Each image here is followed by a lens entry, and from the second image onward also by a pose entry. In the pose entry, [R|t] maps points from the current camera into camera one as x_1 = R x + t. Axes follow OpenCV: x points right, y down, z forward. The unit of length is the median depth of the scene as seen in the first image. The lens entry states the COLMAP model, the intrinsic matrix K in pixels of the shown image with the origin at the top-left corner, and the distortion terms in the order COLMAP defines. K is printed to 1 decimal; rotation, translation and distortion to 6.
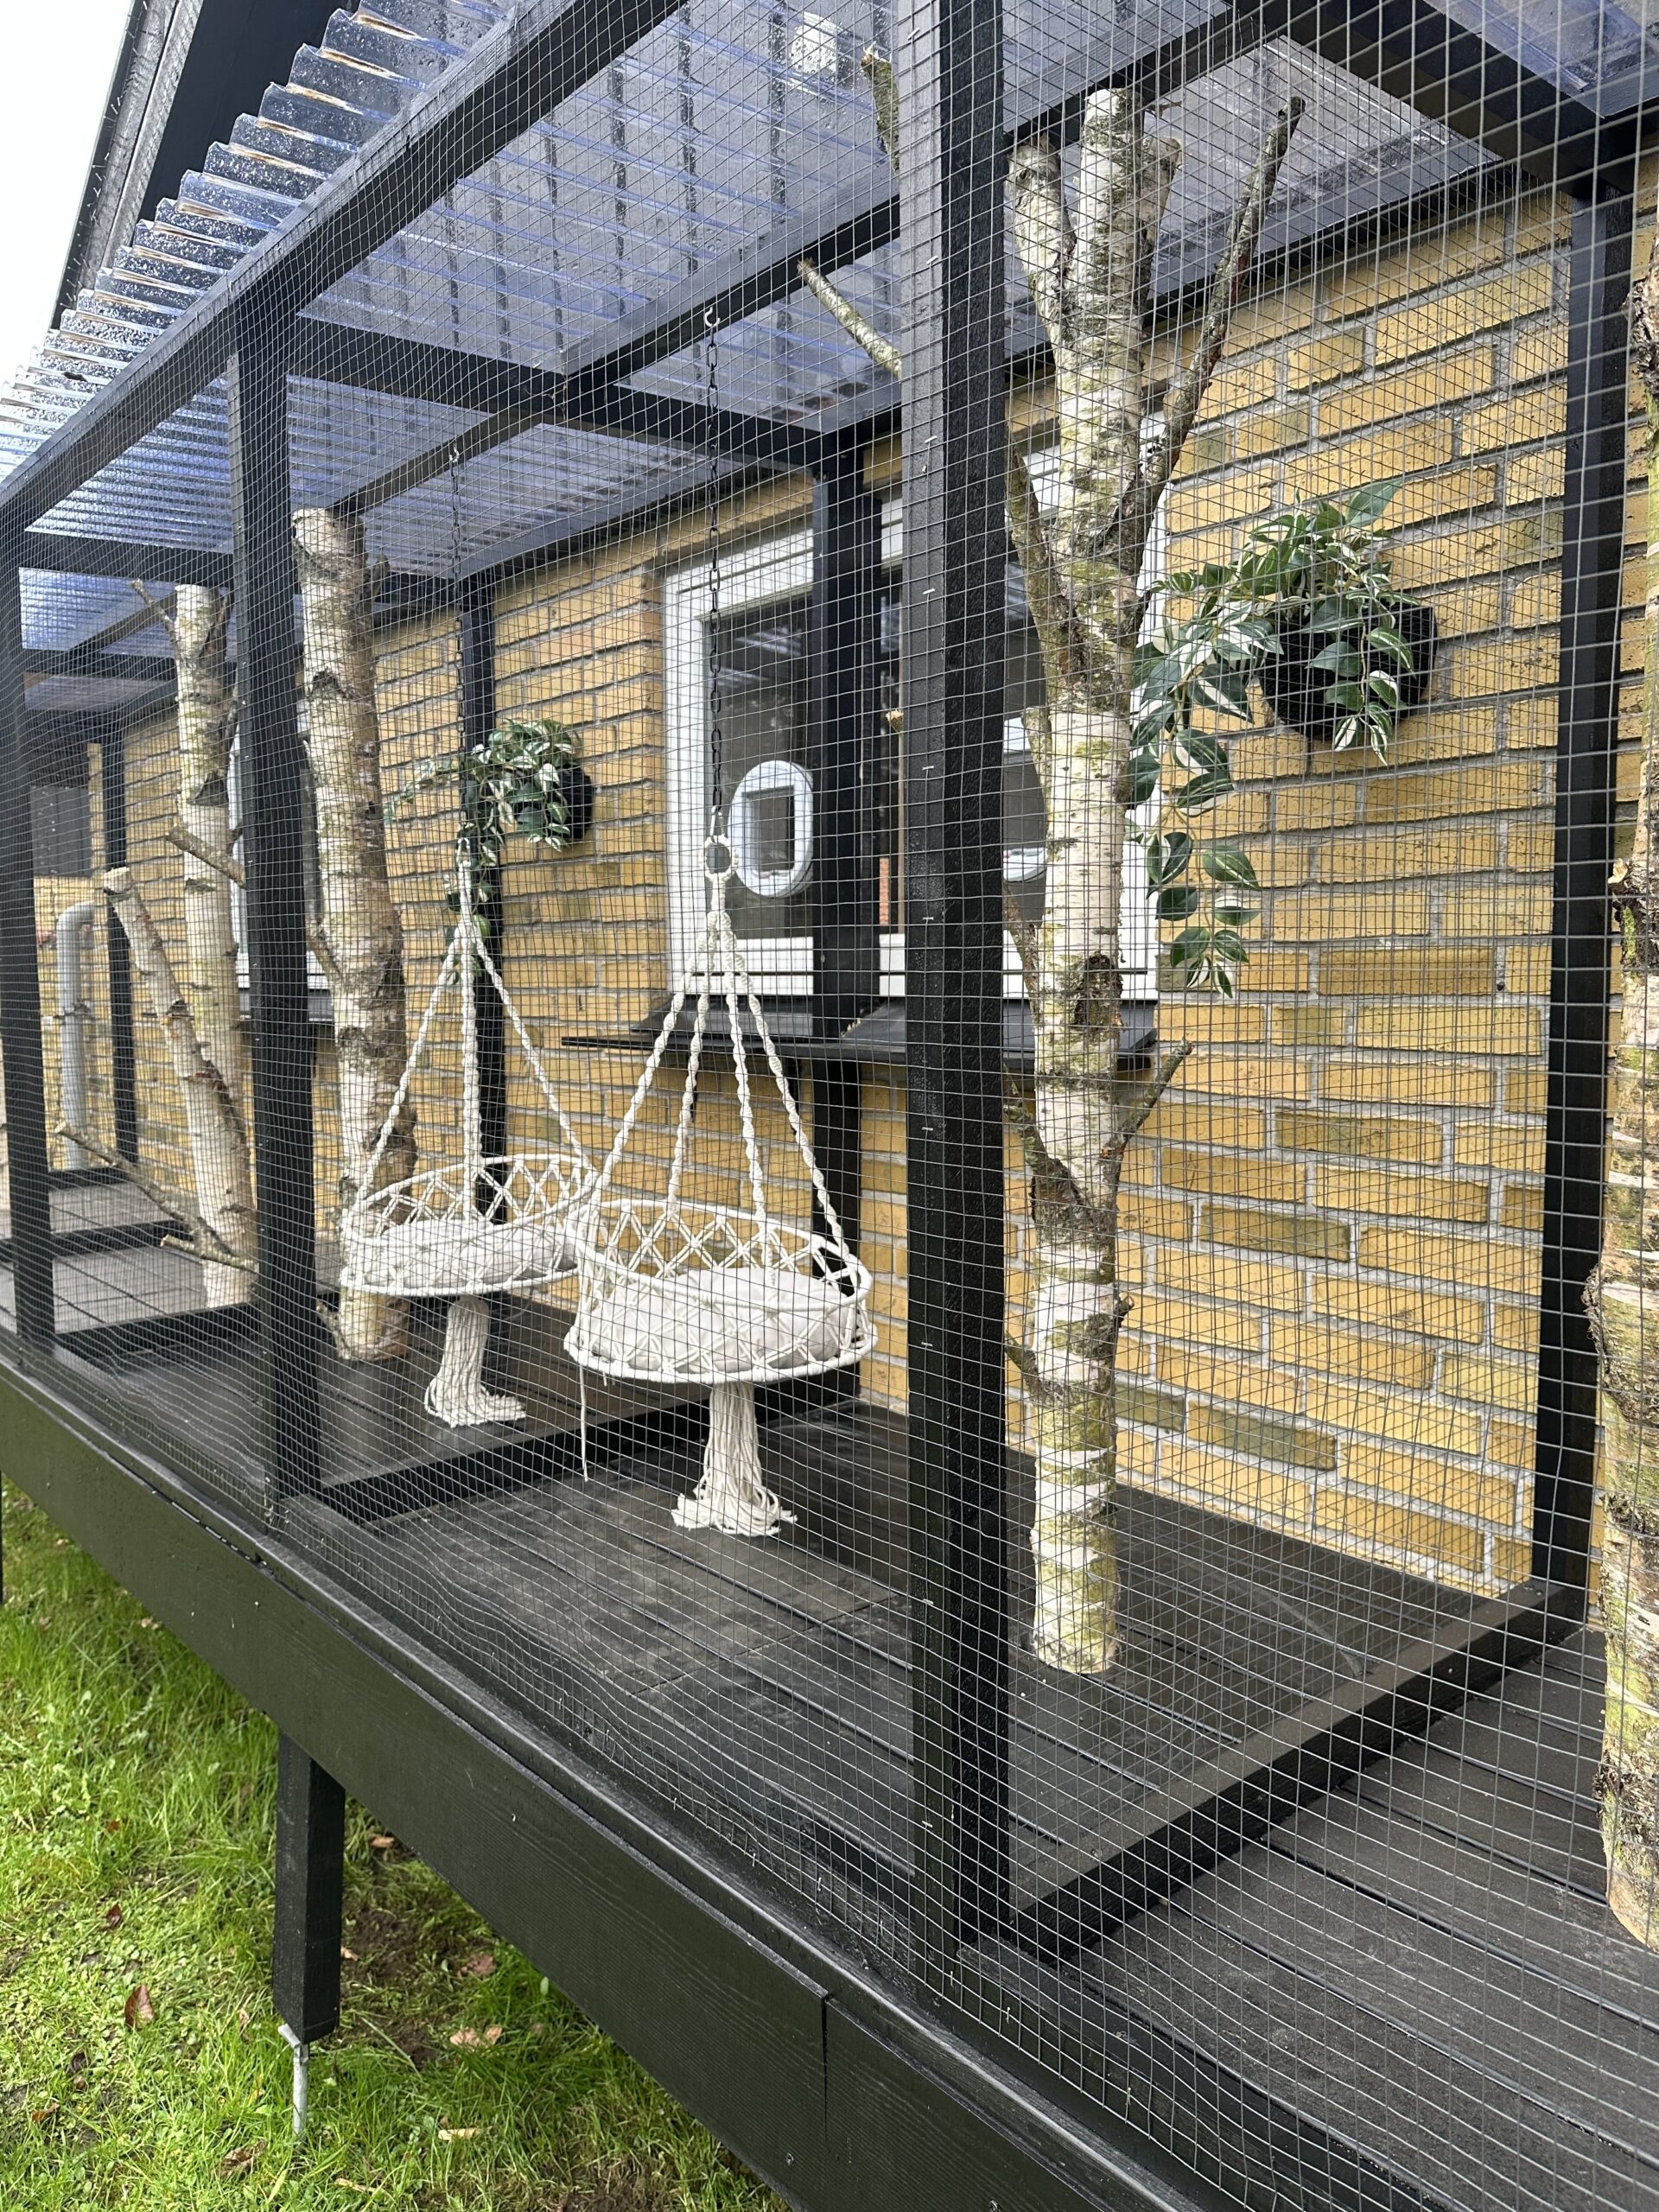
lens RADIAL K [[1560.5, 0, 833.0], [0, 1560.5, 1104.6], [0, 0, 1]] dist [-0.000417, -0.012741]
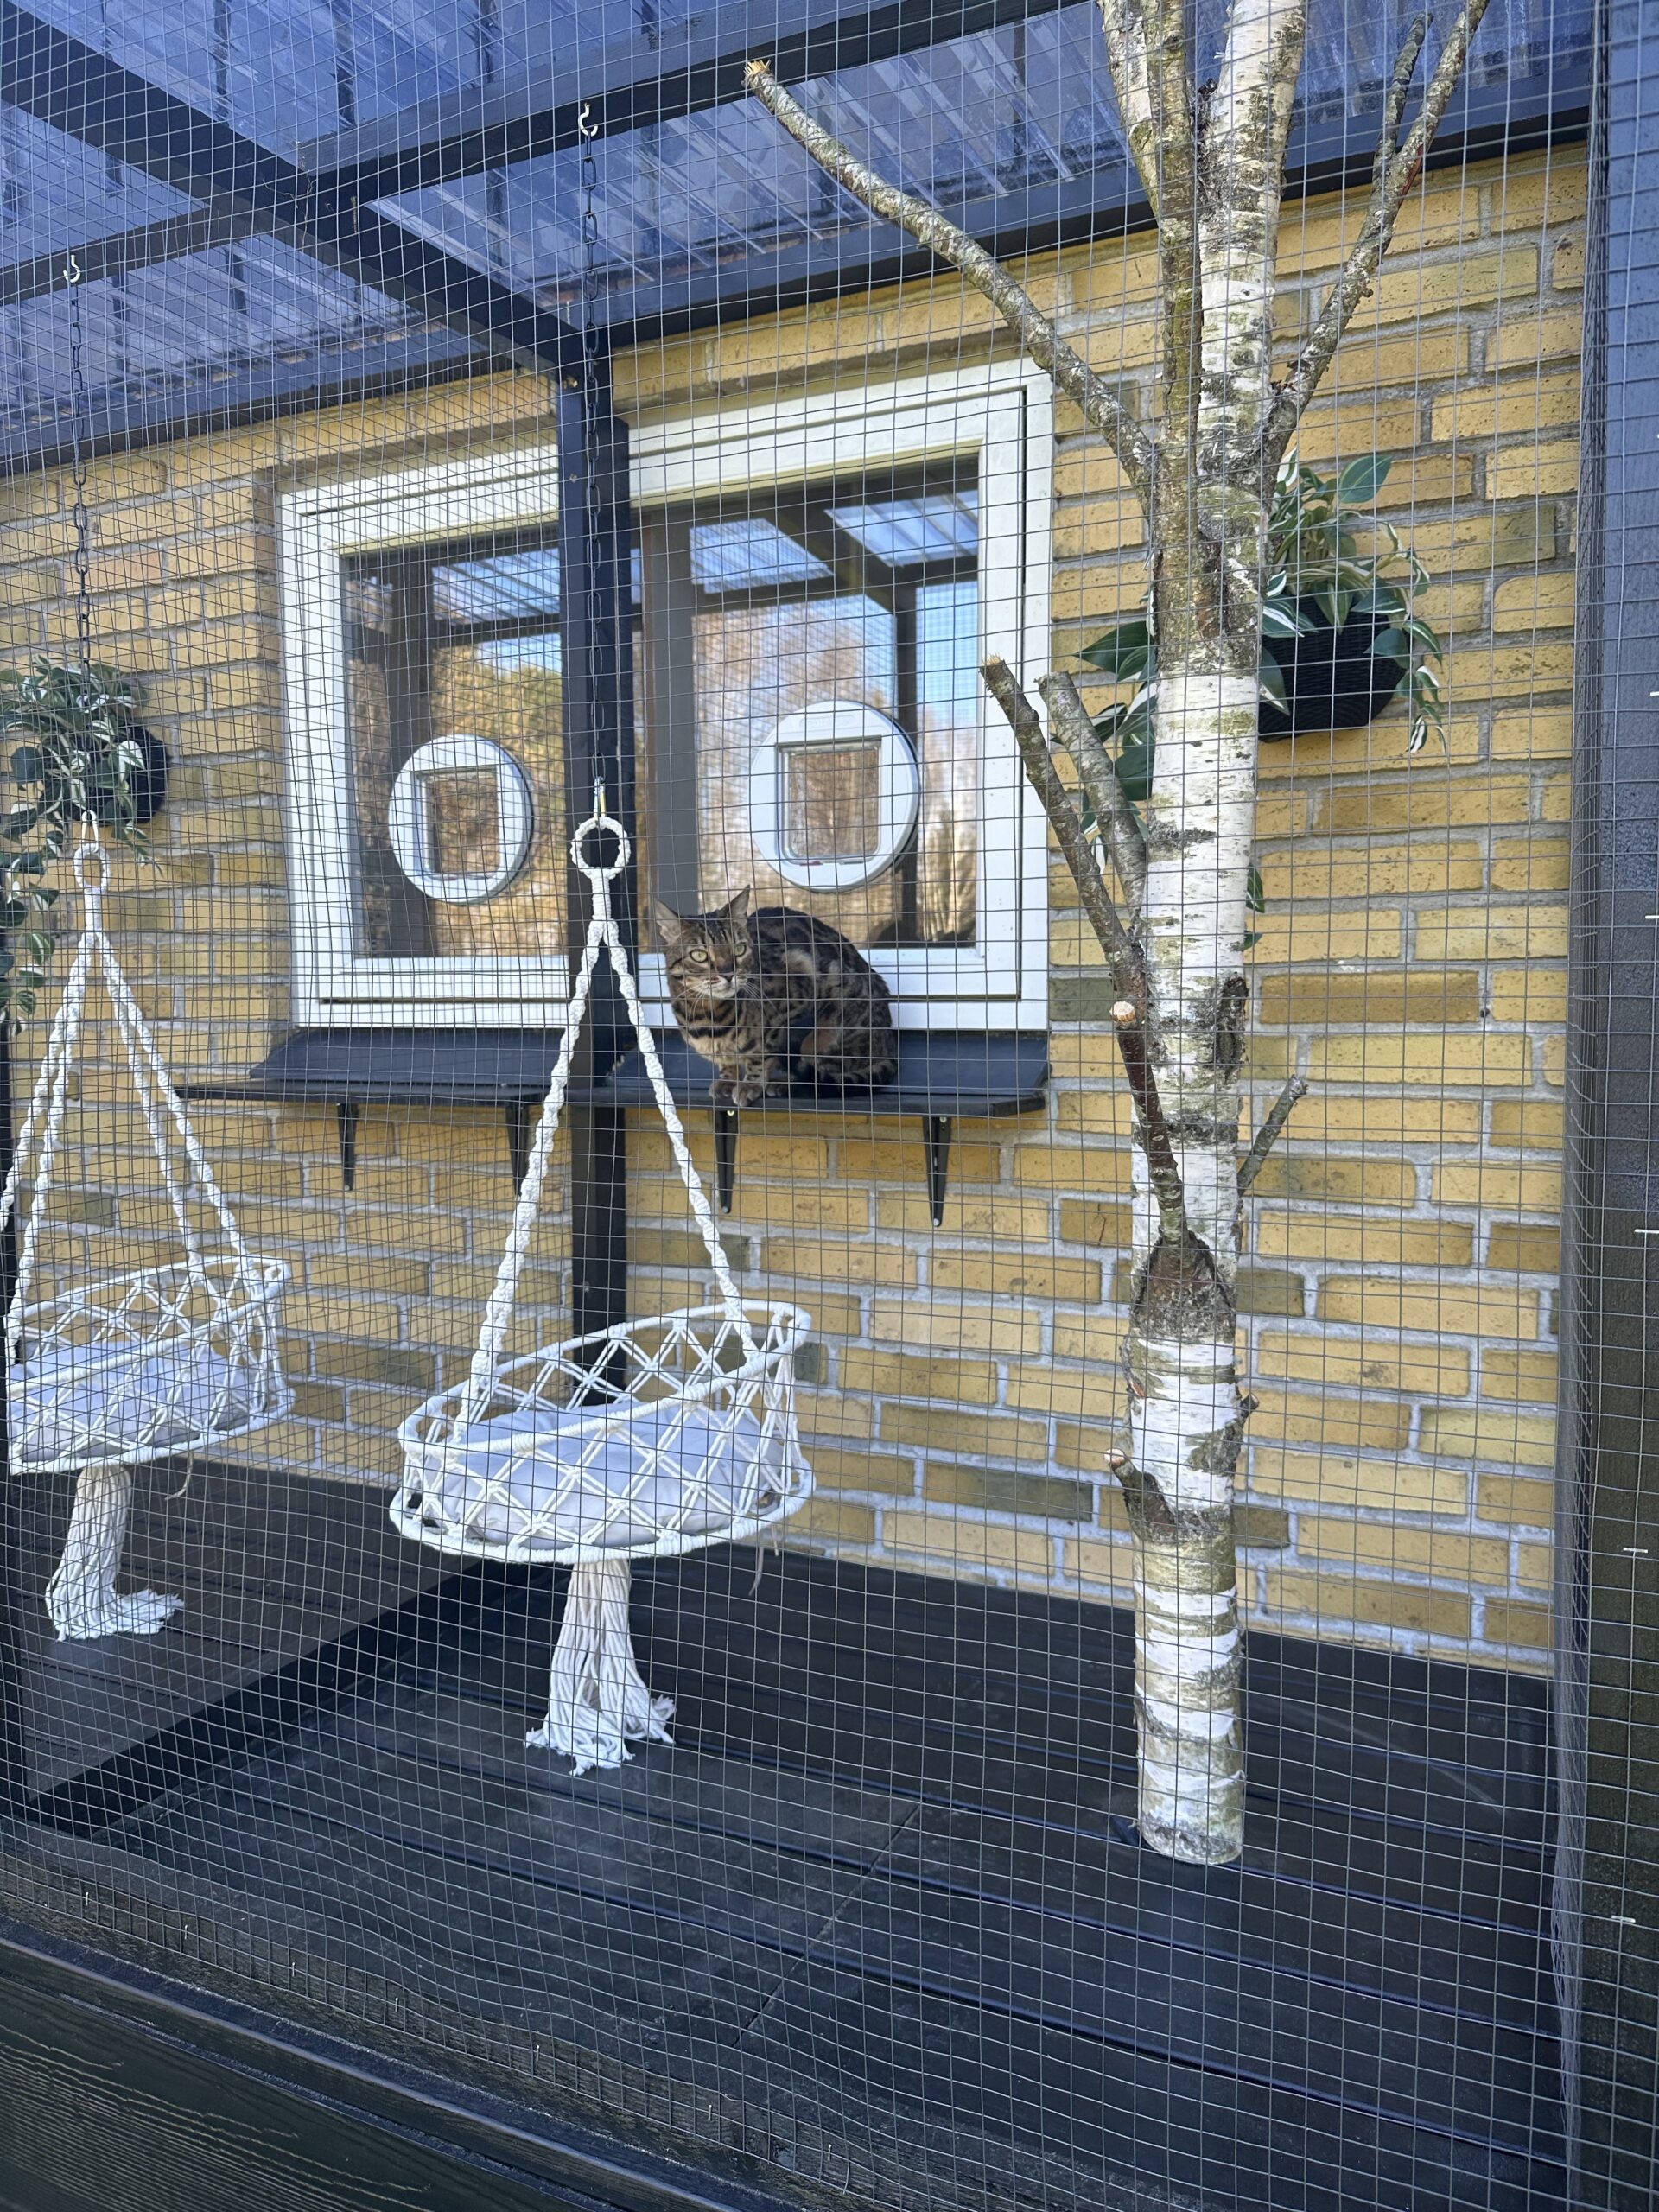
lens RADIAL K [[1560.5, 0, 828.0], [0, 1560.5, 1107.9], [0, 0, 1]] dist [-0.000417, -0.012741]
pose [[0.912262, -0.029256, 0.408561, -0.277103], [0.034622, 0.999384, -0.005744, -0.023796], [-0.408141, 0.019386, 0.912713, 0.270563]]
